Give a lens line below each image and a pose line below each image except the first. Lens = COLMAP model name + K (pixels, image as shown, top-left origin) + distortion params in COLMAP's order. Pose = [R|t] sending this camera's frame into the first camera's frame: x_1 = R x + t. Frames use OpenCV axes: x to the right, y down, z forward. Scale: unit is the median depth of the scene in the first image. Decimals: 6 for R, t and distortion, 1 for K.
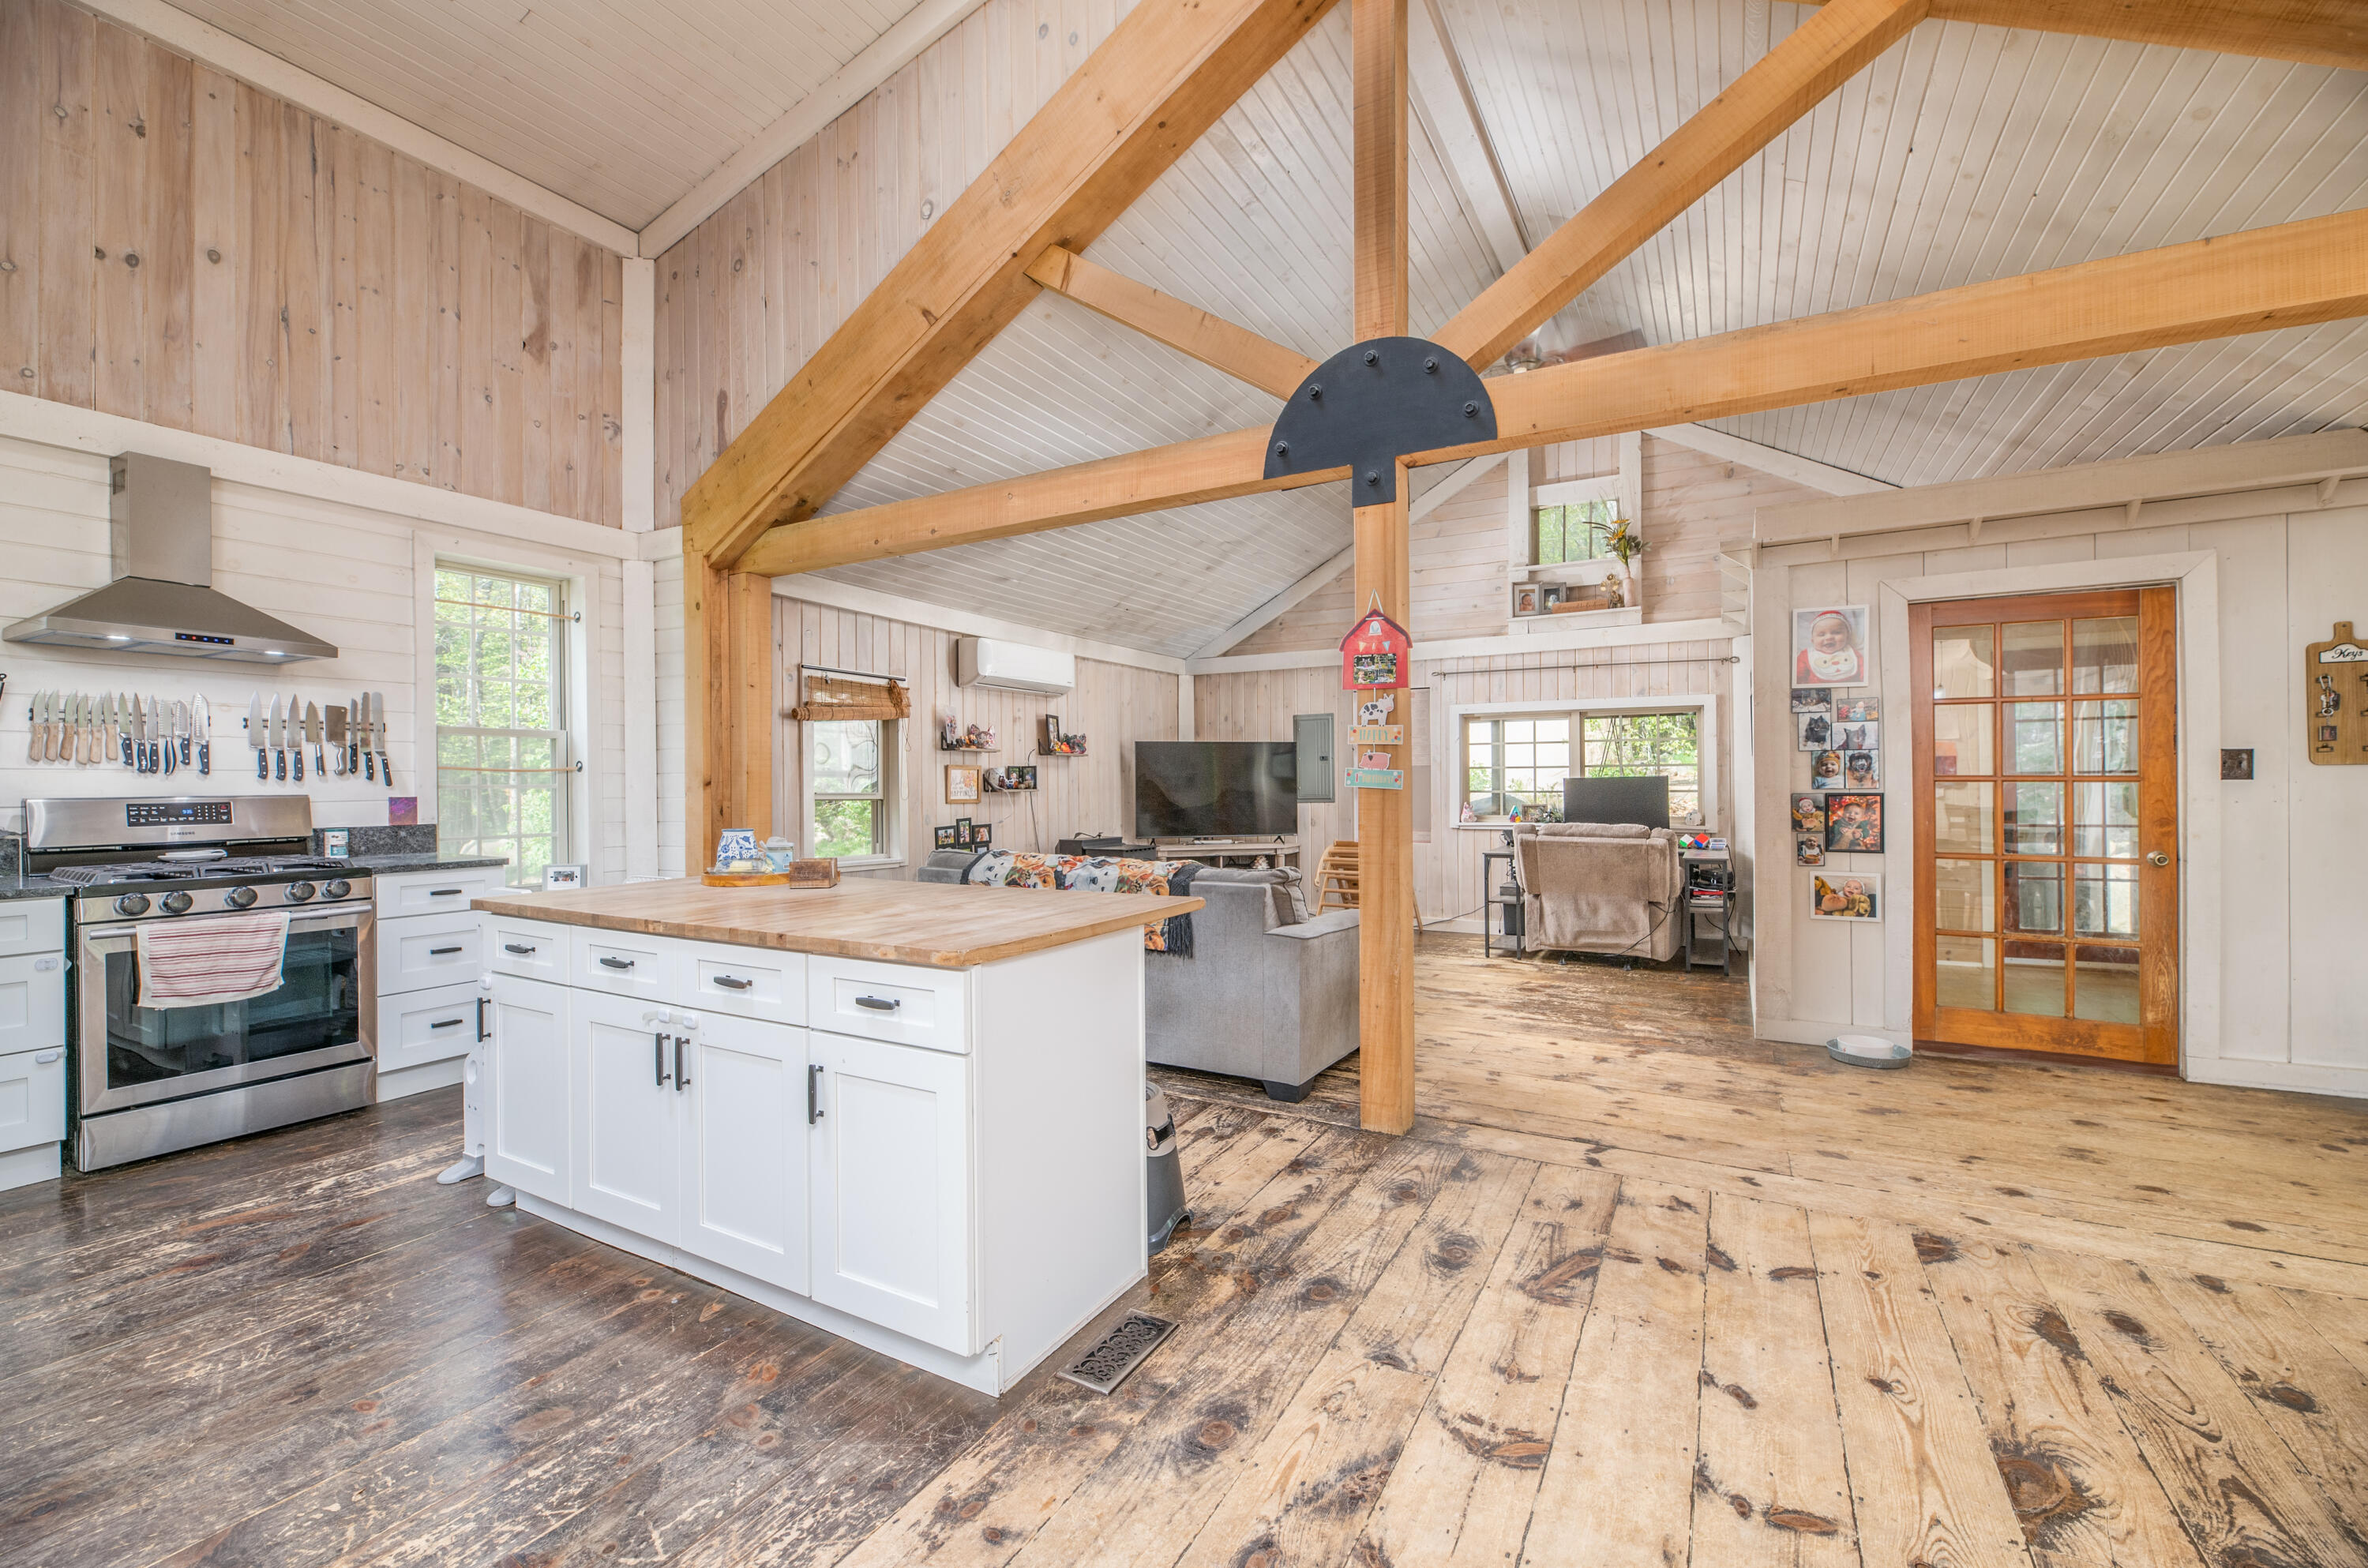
lens RADIAL K [[965.2, 0, 1185.7], [0, 965.2, 780.2], [0, 0, 1]] dist [0.000307, -0.003970]
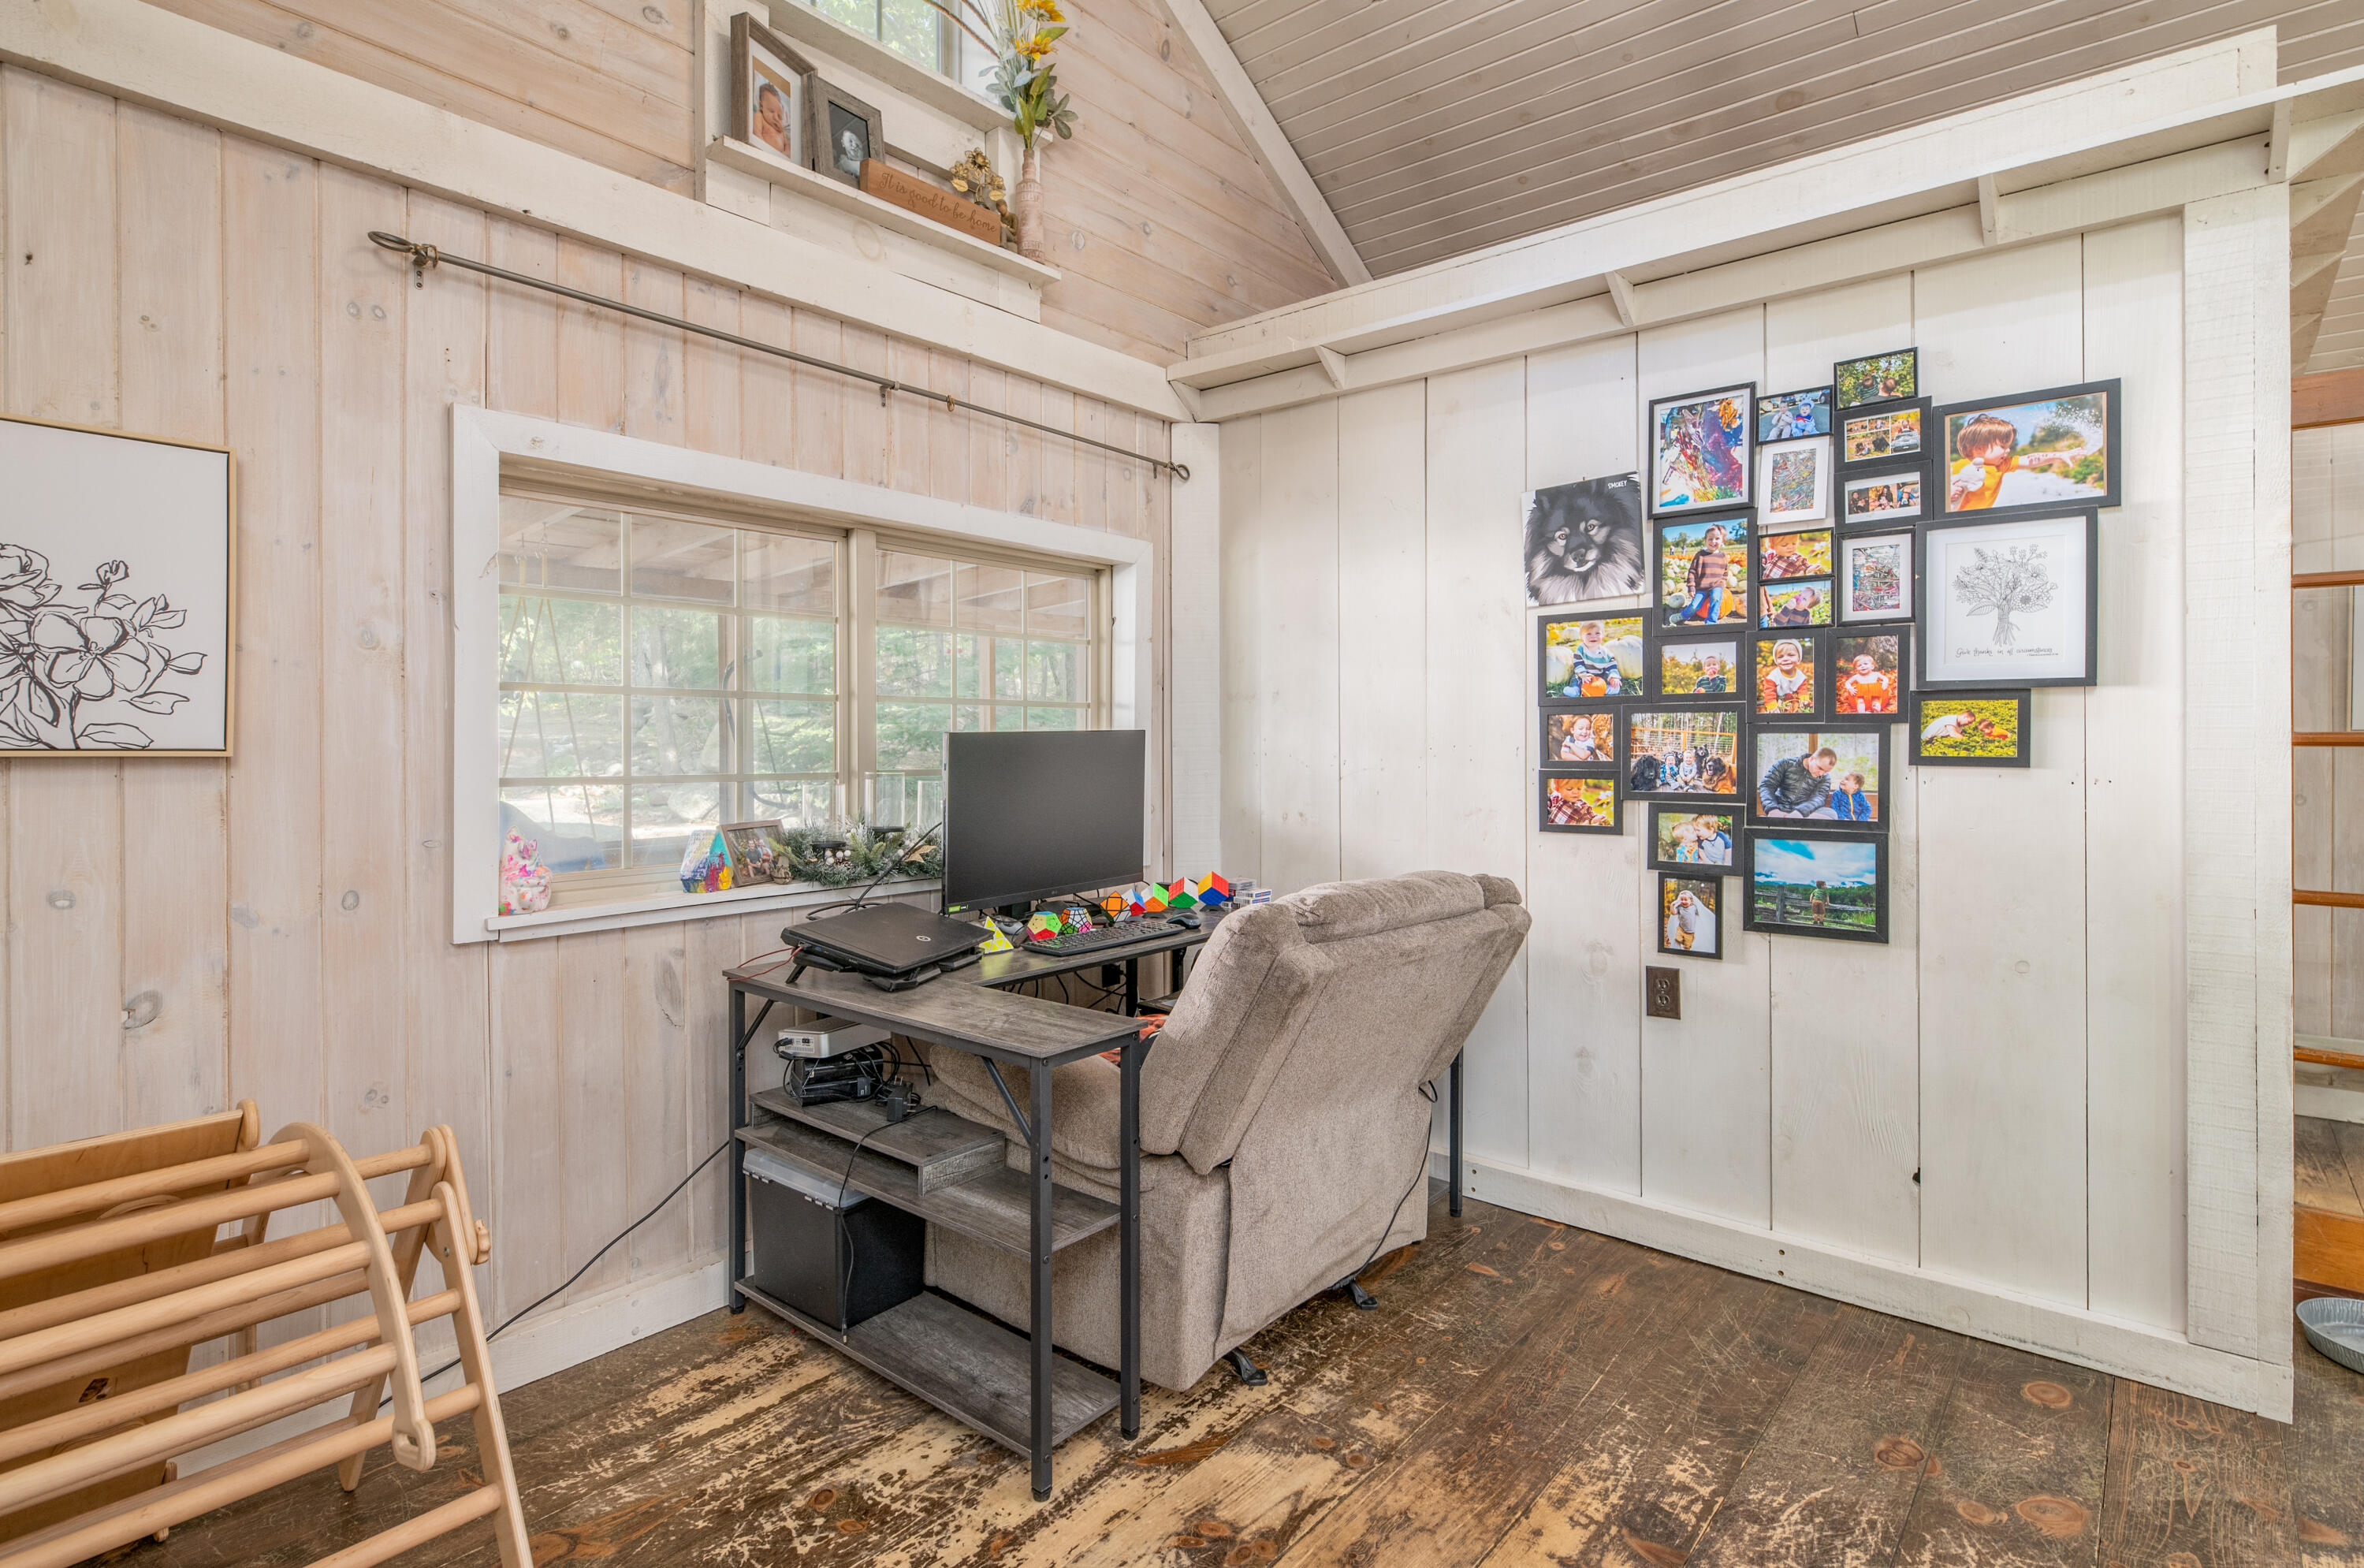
lens RADIAL K [[1185.0, 0, 1181.3], [0, 1185.0, 746.0], [0, 0, 1]] dist [0.004229, 0.000056]
pose [[0.182100, 0.003177, 0.983275, 0.031109], [-0.004940, 0.999985, -0.002316, 0.002874], [-0.983268, -0.004435, 0.182113, 0.843950]]
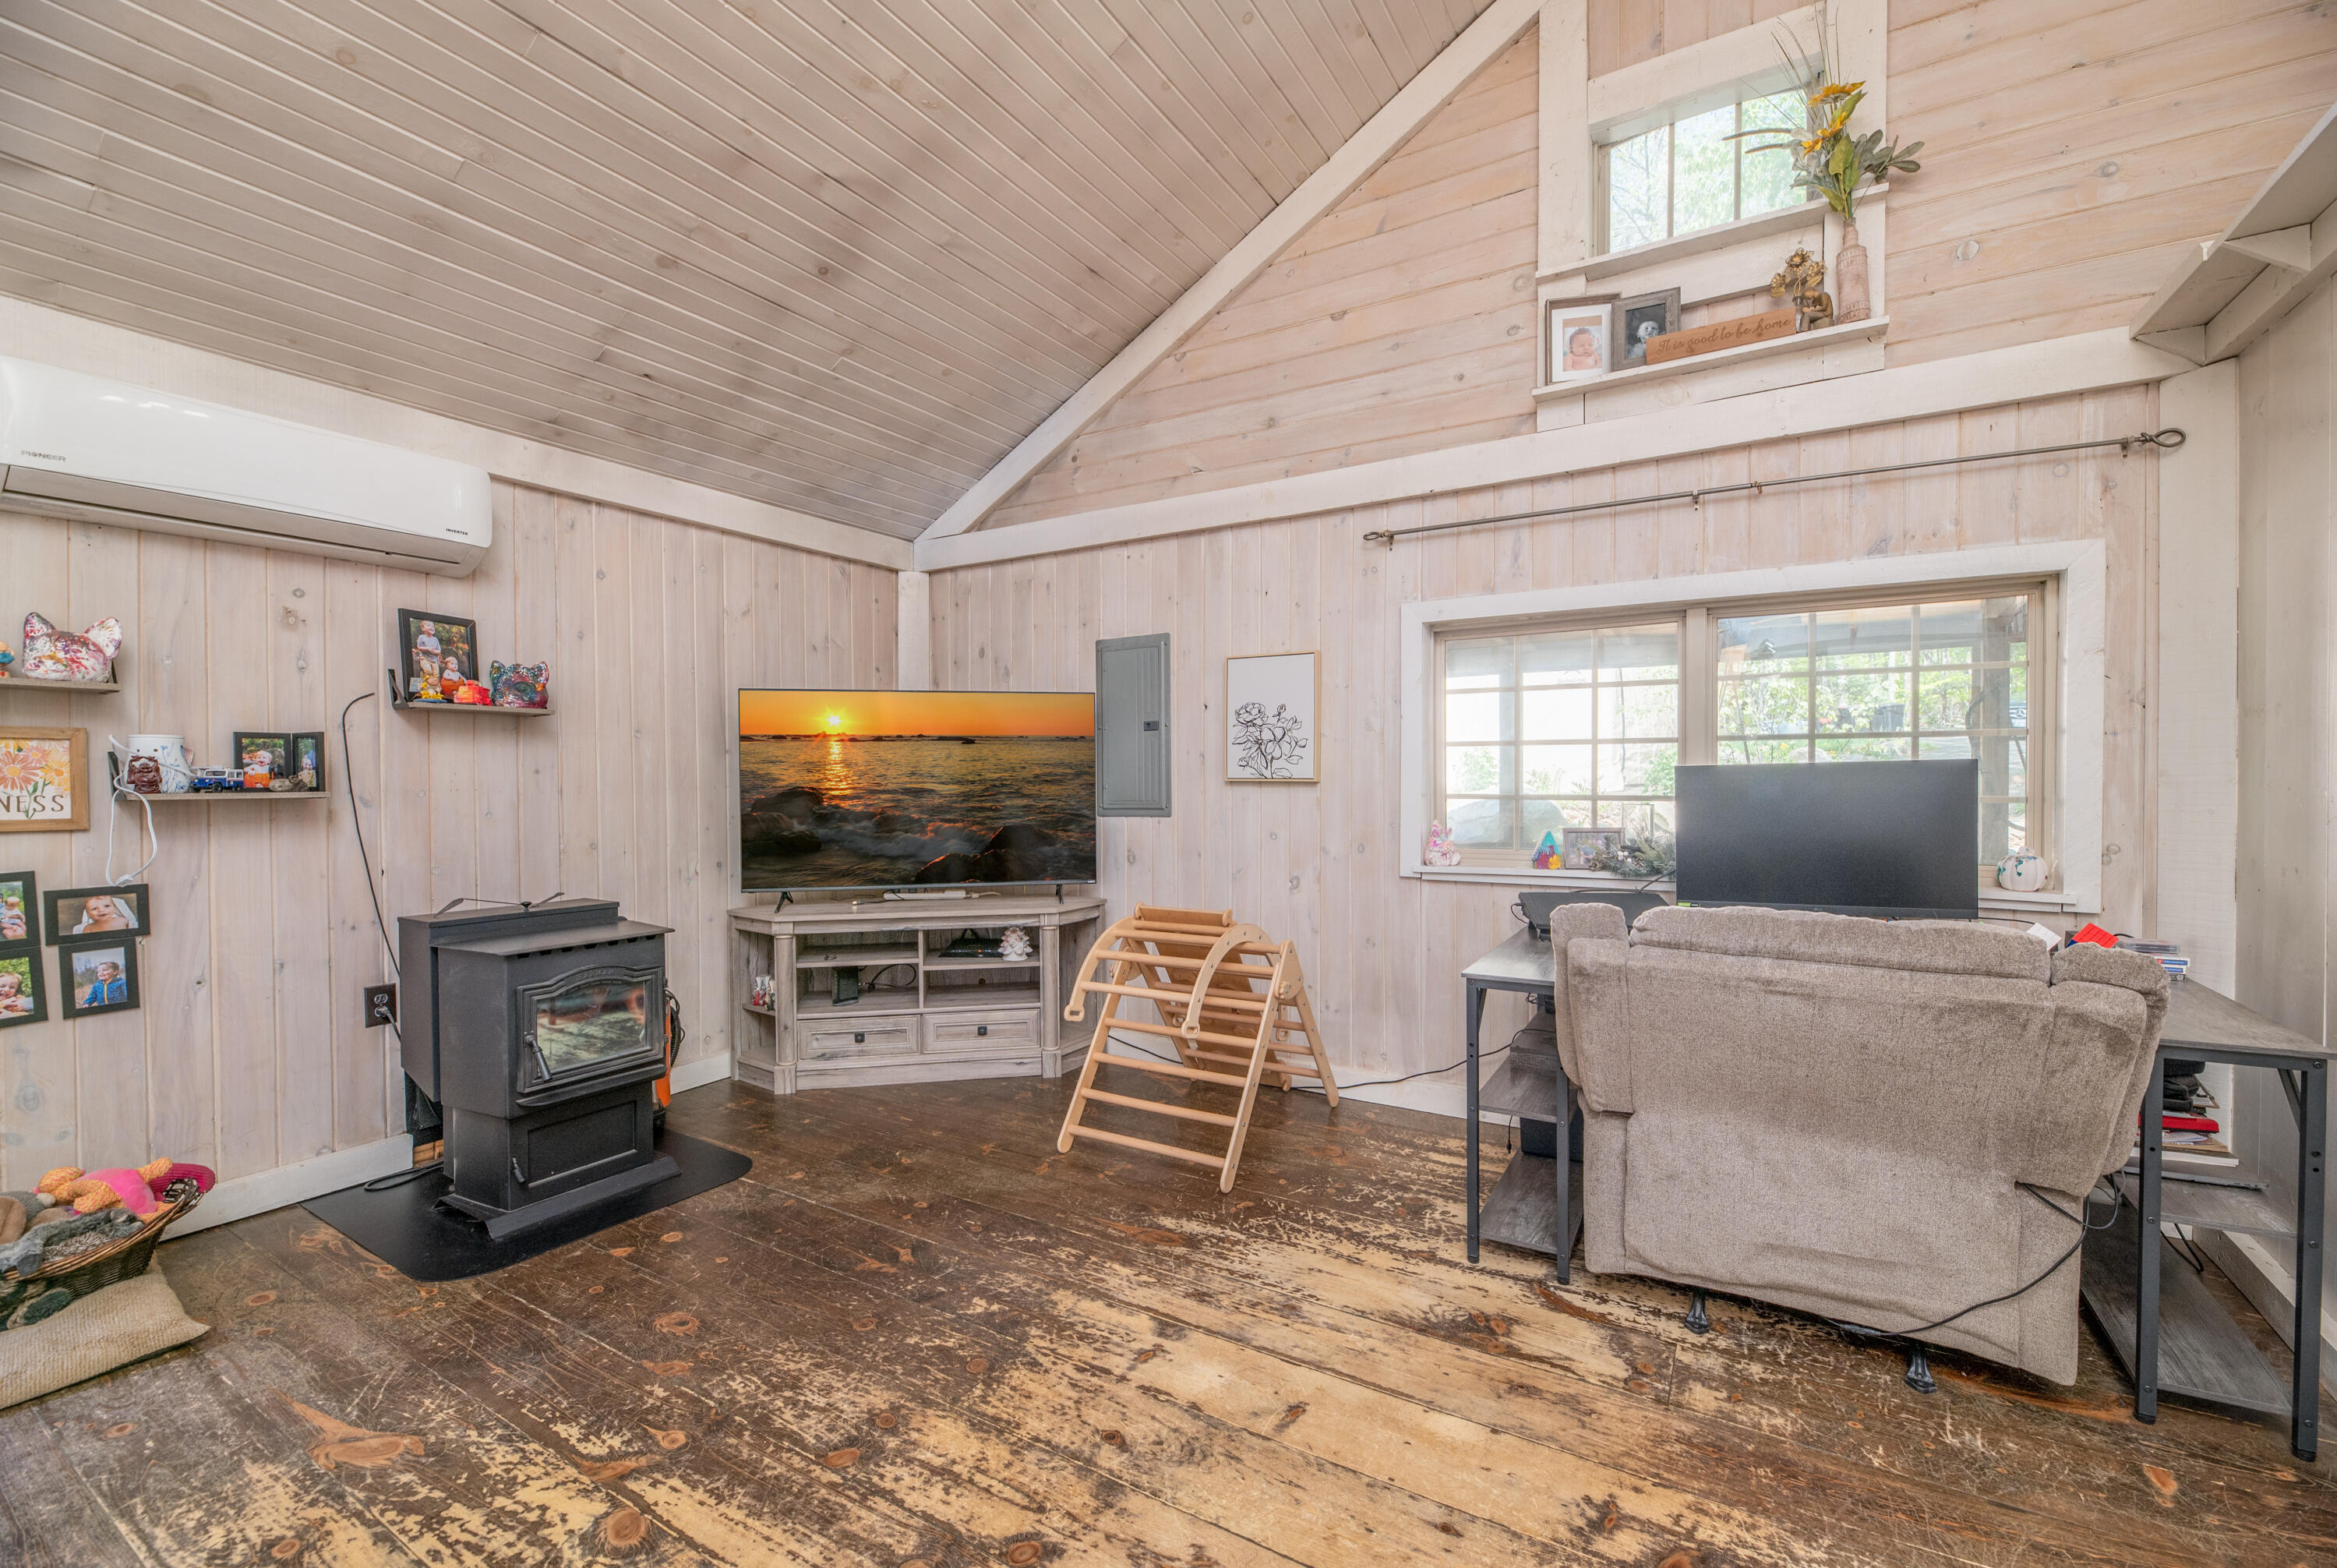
lens RADIAL K [[979.4, 0, 1166.0], [0, 979.4, 792.3], [0, 0, 1]] dist [0.001078, 0.000147]
pose [[0.999347, 0.001725, -0.036105, 0.194129], [-0.000967, 0.999779, 0.020979, 0.000579], [0.036133, -0.020930, 0.999128, 0.578954]]
